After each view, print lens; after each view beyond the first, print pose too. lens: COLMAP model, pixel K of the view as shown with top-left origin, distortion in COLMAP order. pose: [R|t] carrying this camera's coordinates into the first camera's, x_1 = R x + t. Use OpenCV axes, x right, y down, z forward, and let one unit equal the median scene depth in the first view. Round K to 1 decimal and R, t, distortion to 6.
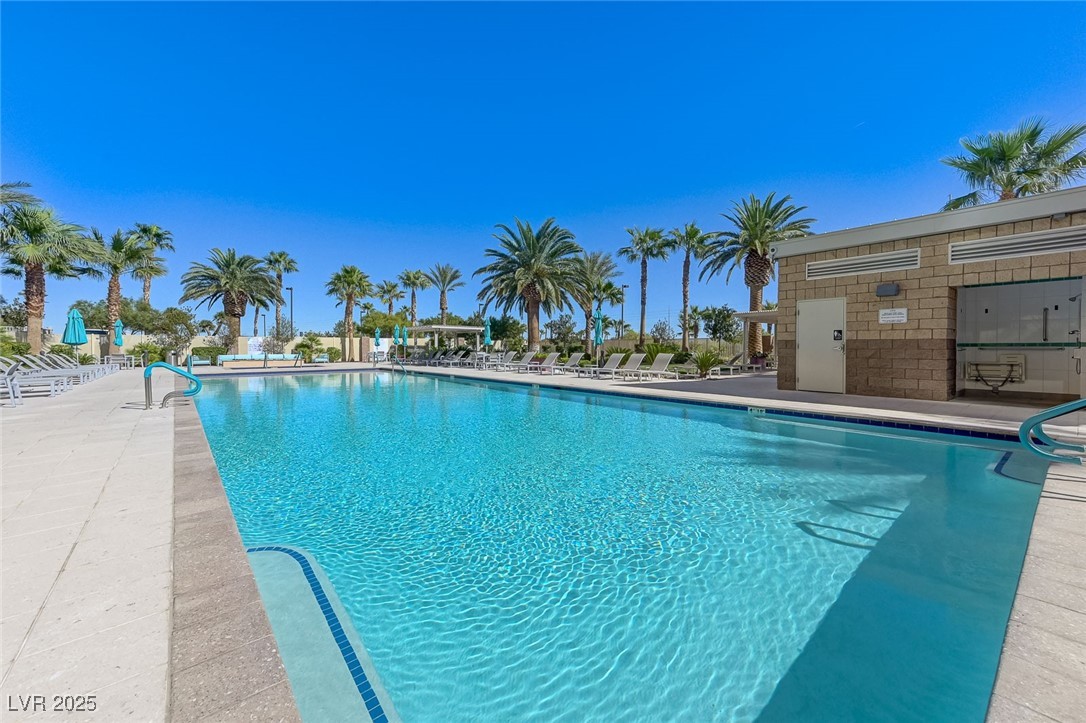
lens RADIAL K [[417.5, 0, 543.0], [0, 417.5, 361.5], [0, 0, 1]] dist [-0.025594, 0.006385]
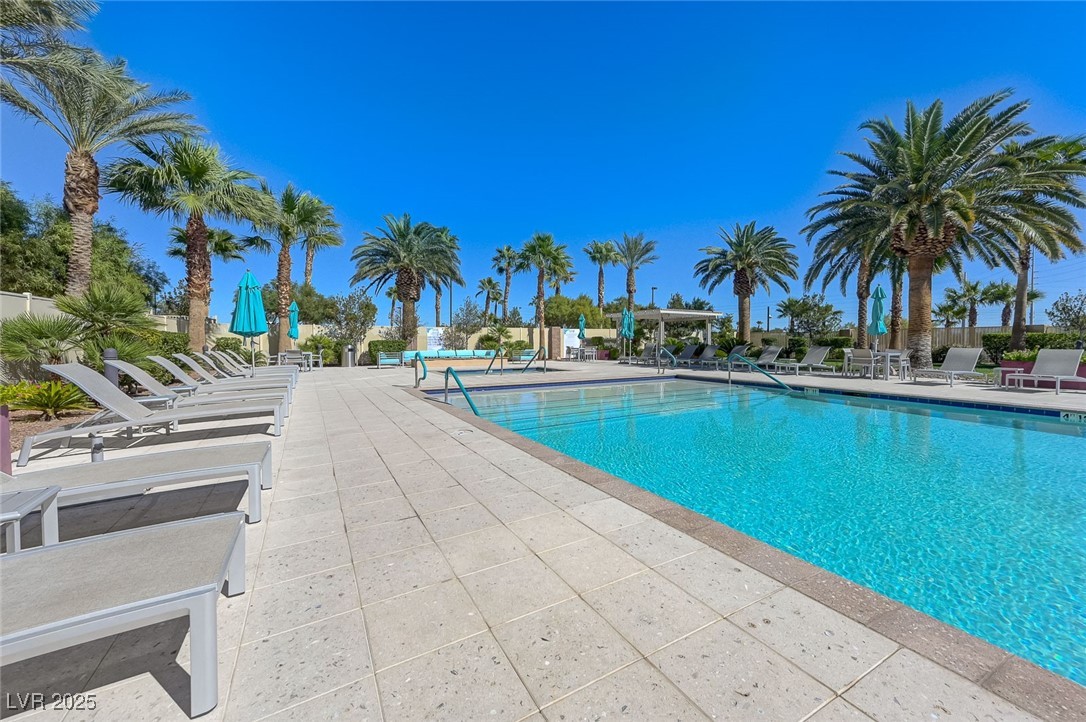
lens RADIAL K [[417.5, 0, 543.0], [0, 417.5, 361.0], [0, 0, 1]] dist [-0.025594, 0.006385]
pose [[0.977413, 0.006901, -0.211226, -0.377691], [-0.004090, 0.999897, 0.013743, -0.009109], [0.211299, -0.012569, 0.977341, 0.317507]]
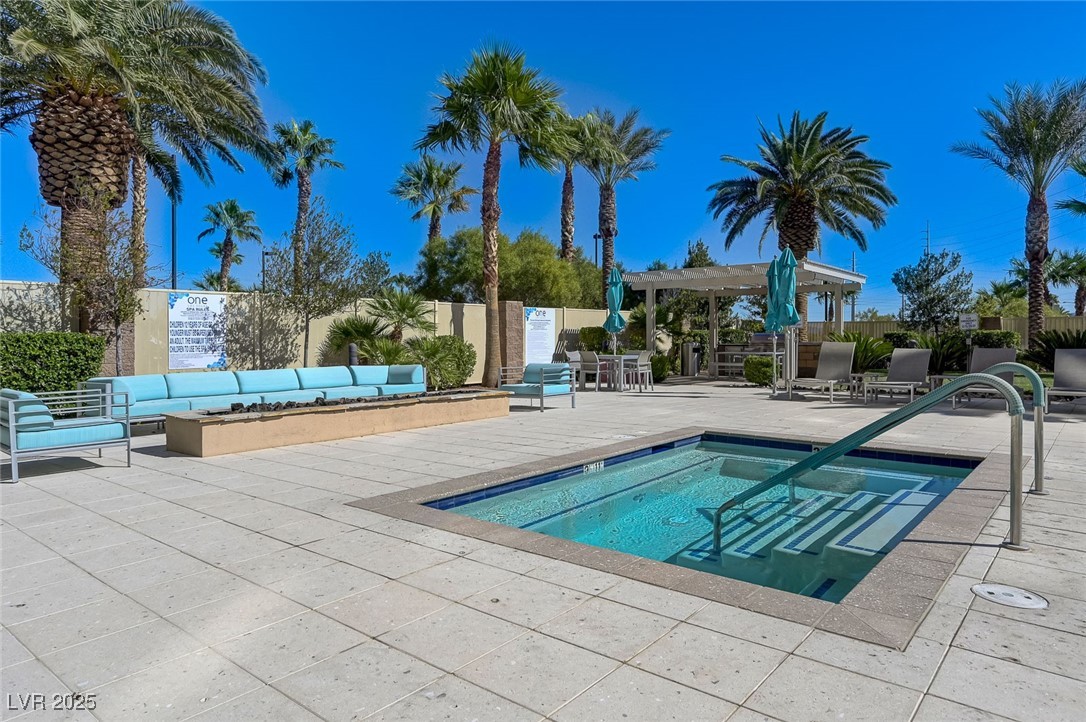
lens RADIAL K [[681.8, 0, 543.0], [0, 681.8, 361.0], [0, 0, 1]] dist [0.000989, -0.004091]
pose [[0.988201, -0.009061, 0.152891, -0.633102], [0.009091, 0.999959, 0.000502, -0.021462], [-0.152889, 0.000894, 0.988243, 0.665555]]
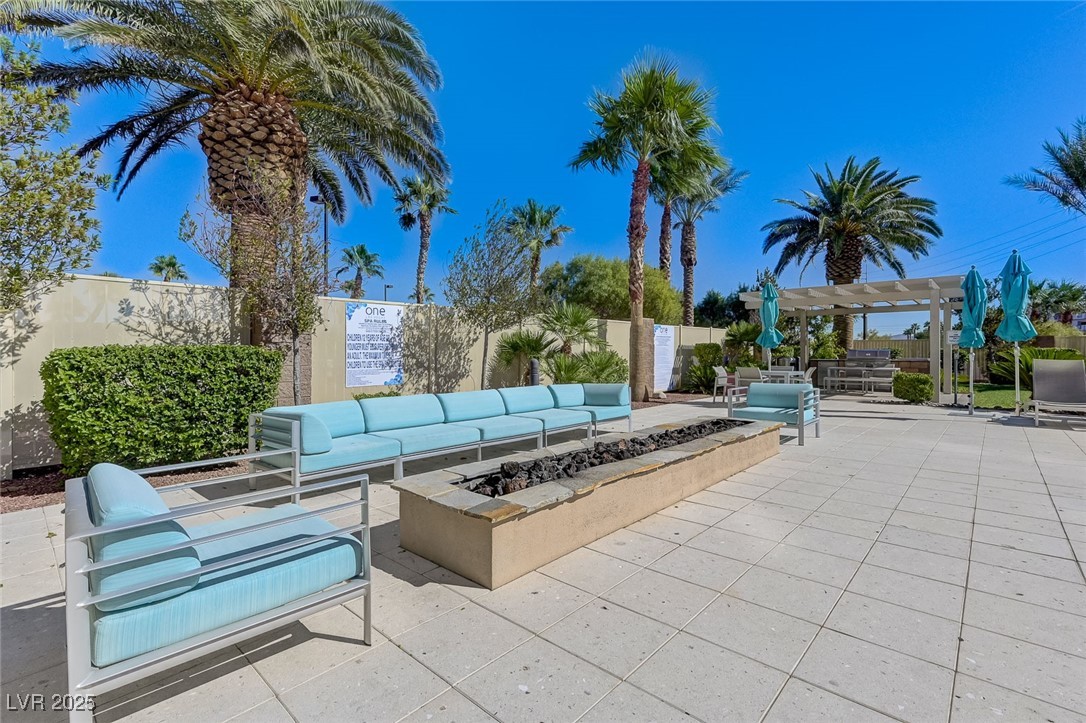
lens RADIAL K [[493.9, 0, 544.4], [0, 493.9, 367.7], [0, 0, 1]] dist [0.002048, 0.000568]
pose [[0.994960, -0.003332, 0.100220, -0.713052], [0.003677, 0.999988, -0.003248, -0.027586], [-0.100208, 0.003600, 0.994960, 0.828979]]
